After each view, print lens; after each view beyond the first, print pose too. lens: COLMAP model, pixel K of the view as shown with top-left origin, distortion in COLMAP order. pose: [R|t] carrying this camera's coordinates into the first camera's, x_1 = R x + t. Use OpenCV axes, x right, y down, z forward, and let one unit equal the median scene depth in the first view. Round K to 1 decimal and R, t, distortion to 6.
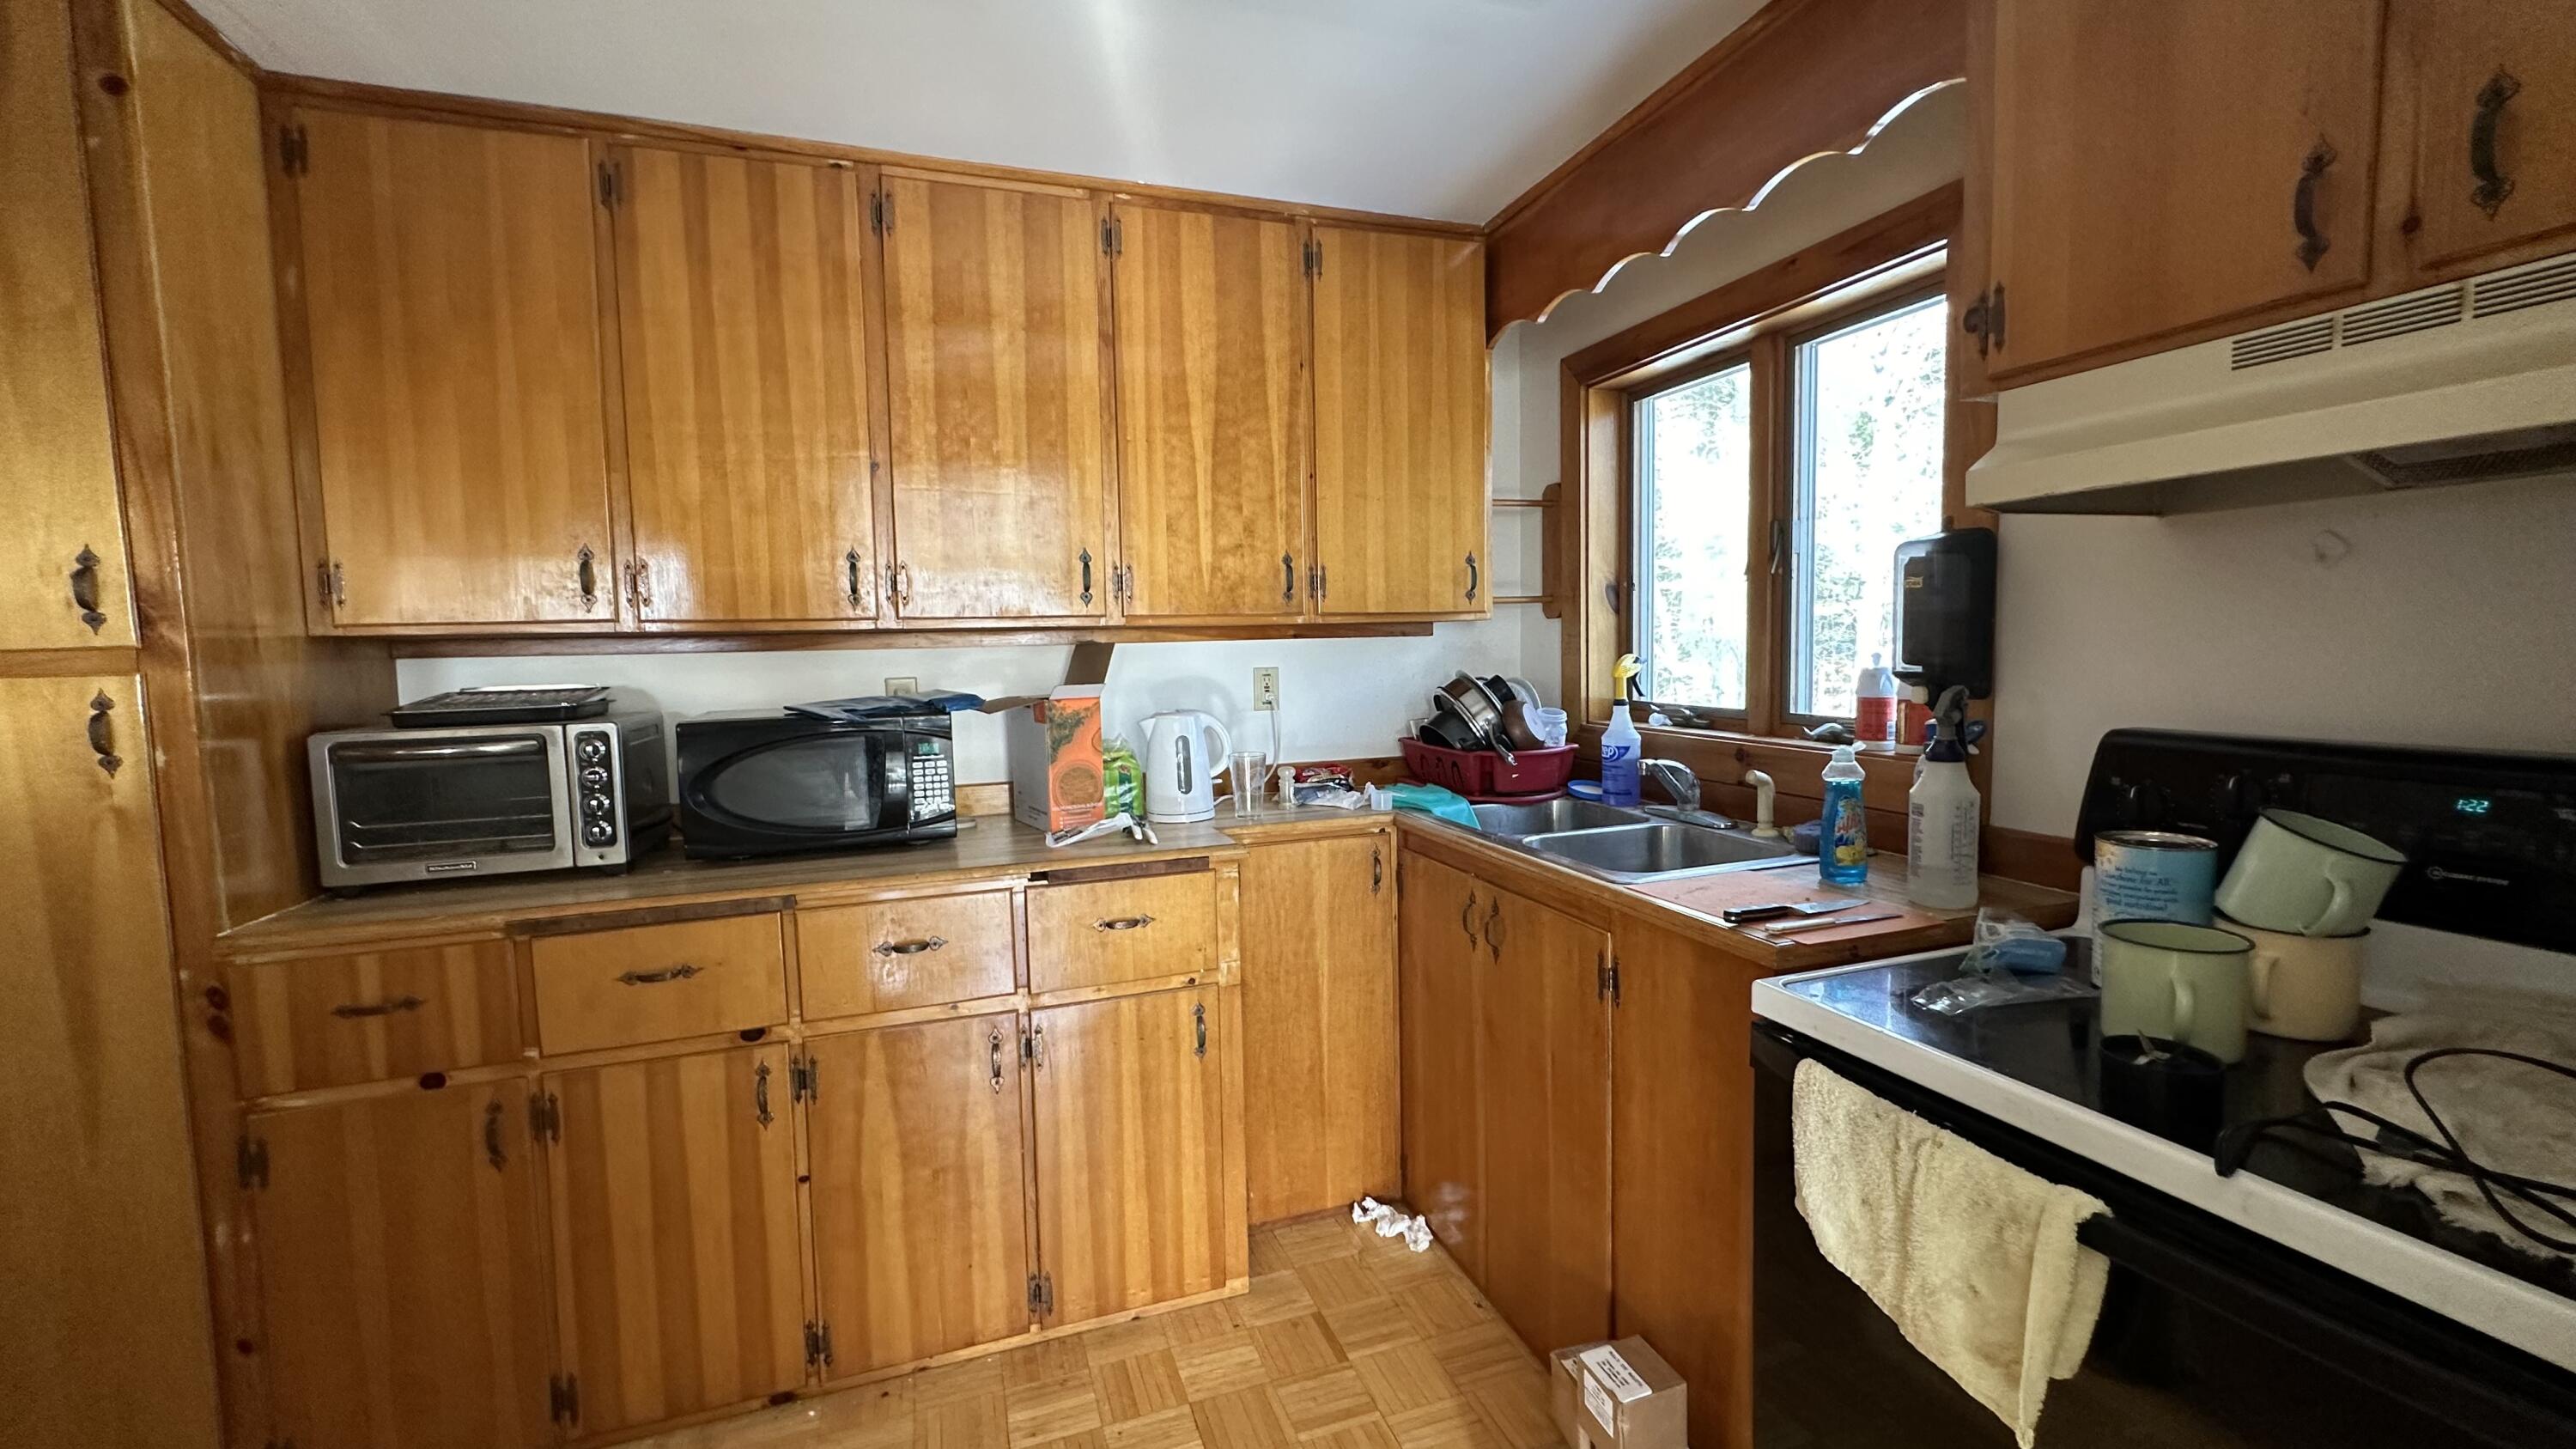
lens RADIAL K [[1024.7, 0, 1295.9], [0, 1024.7, 724.8], [0, 0, 1]] dist [0.002285, 0.000287]
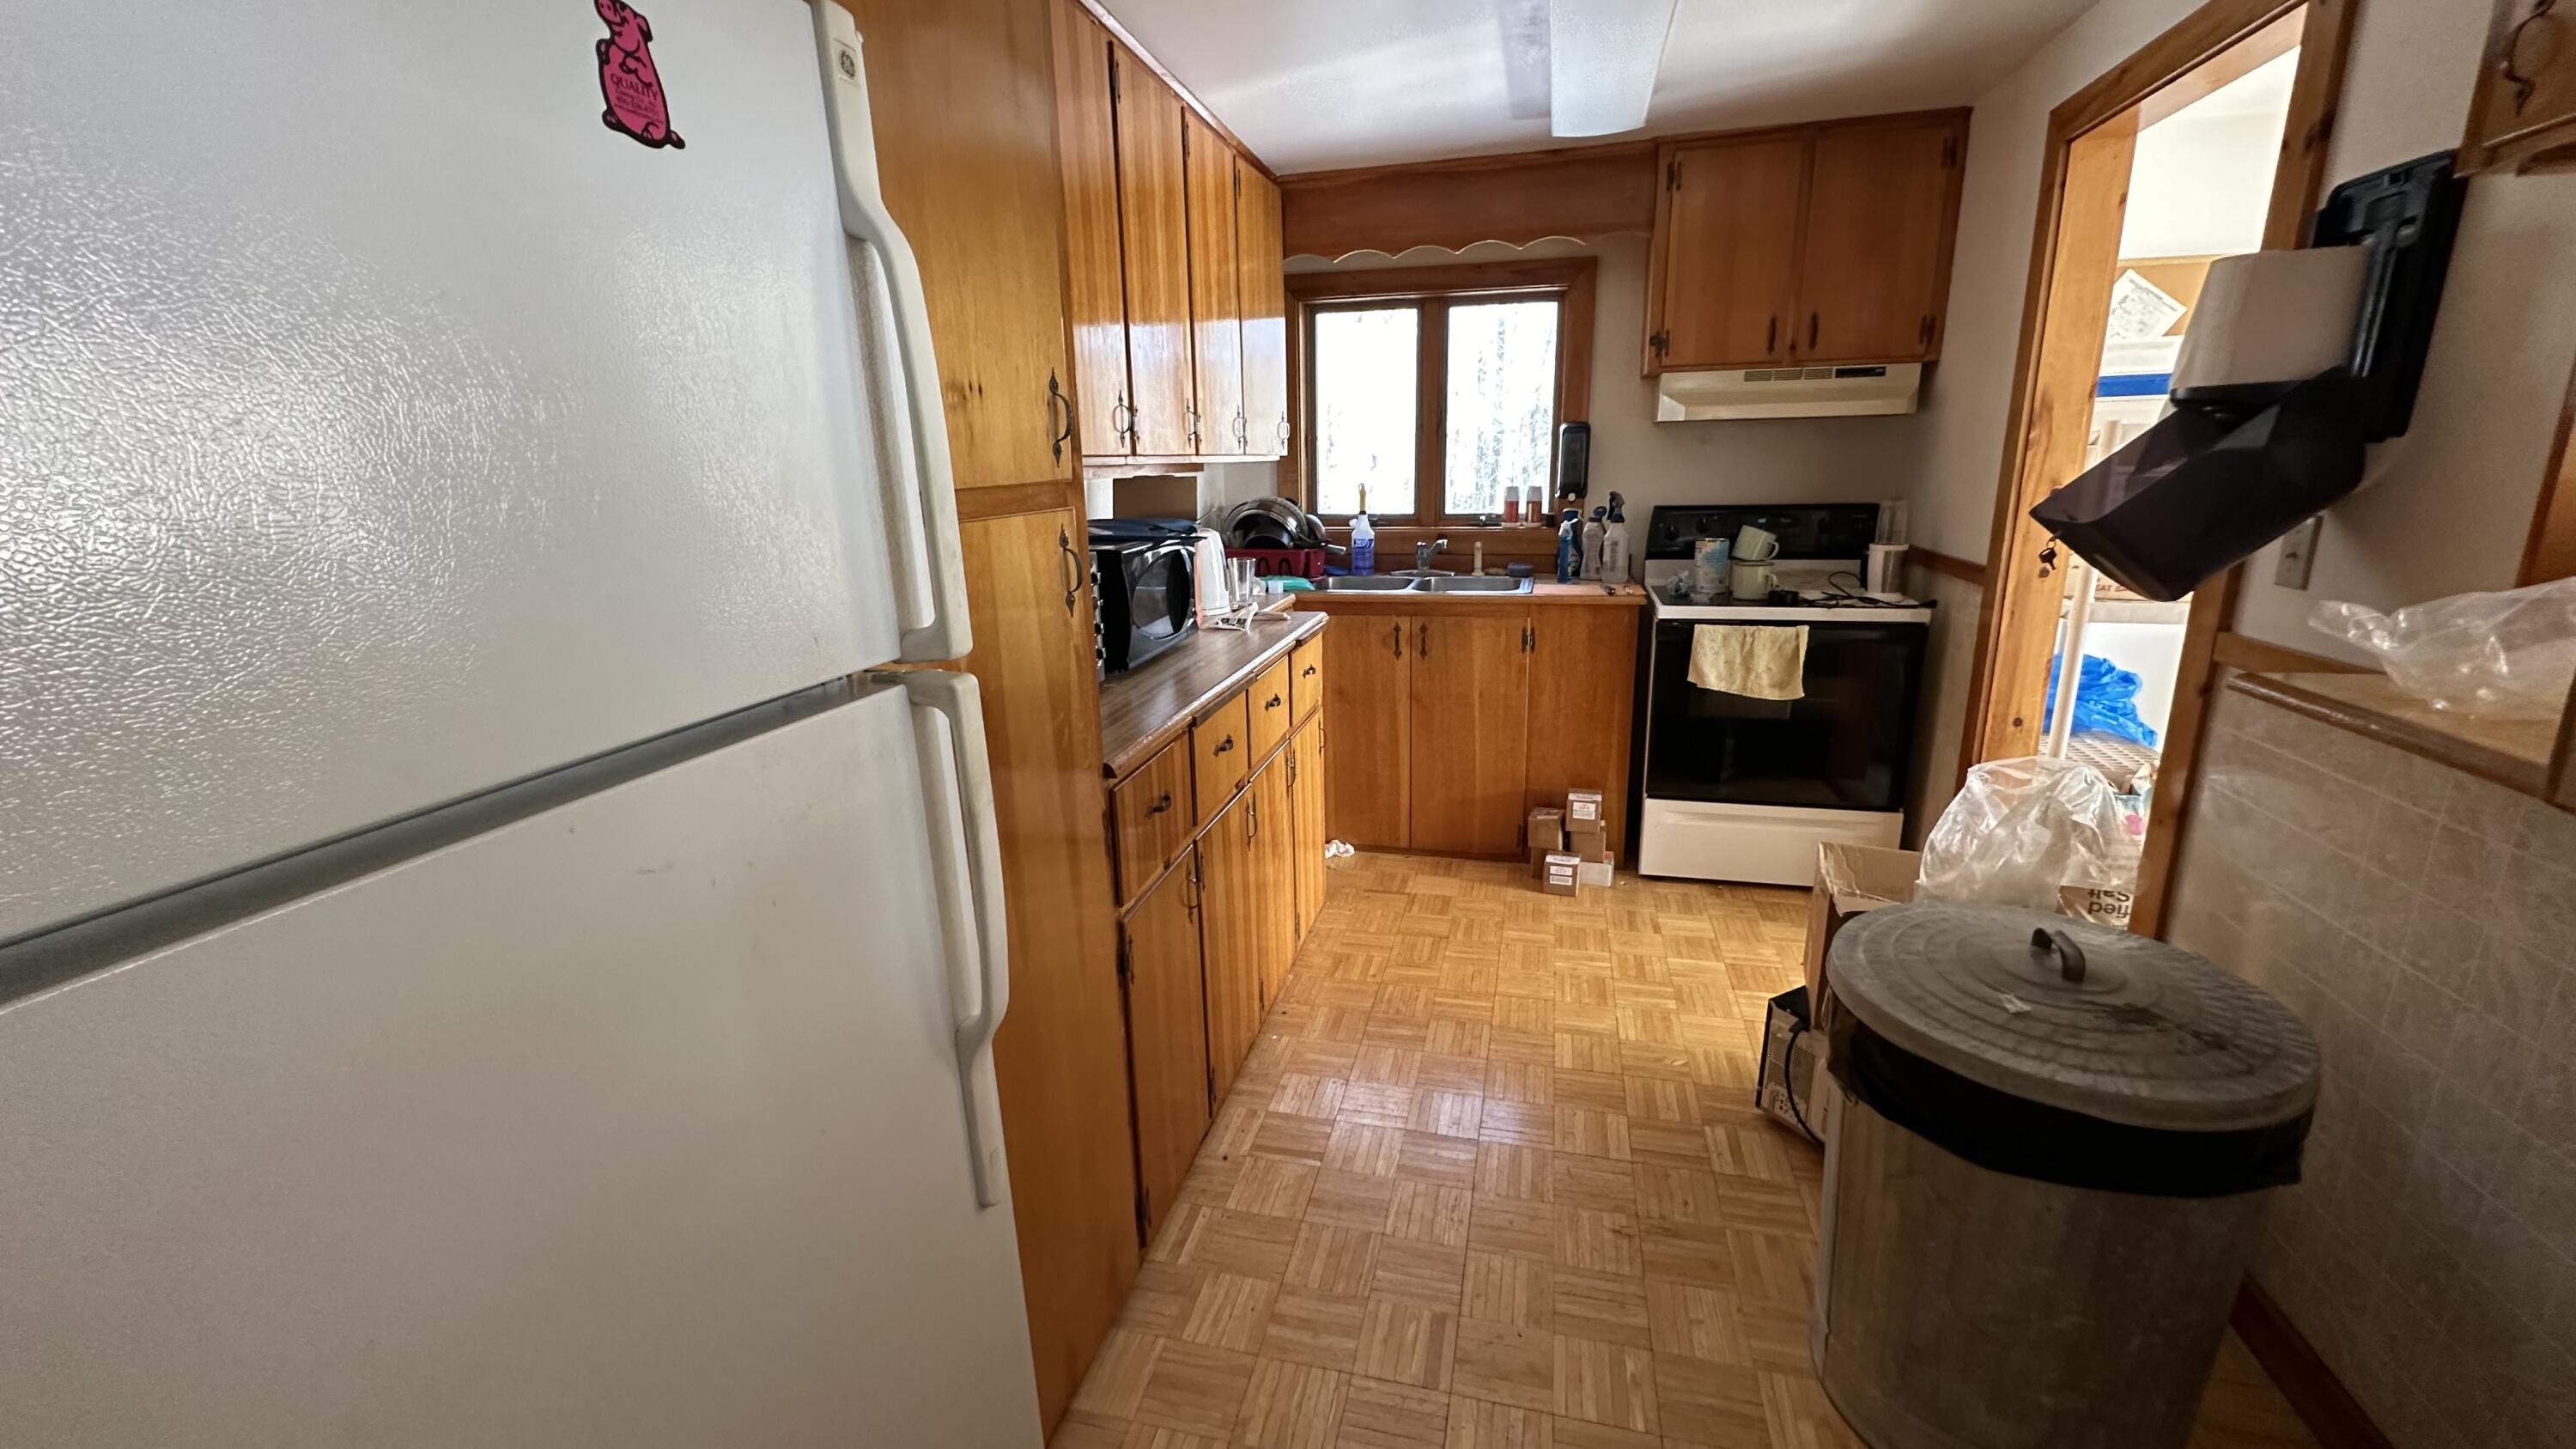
lens RADIAL K [[1024.7, 0, 1295.2], [0, 1024.7, 729.3], [0, 0, 1]] dist [0.002285, 0.000287]
pose [[0.559454, -0.200597, 0.804221, -2.439559], [0.072925, 0.978422, 0.193317, -0.016808], [-0.825647, -0.049504, 0.562011, 0.323206]]
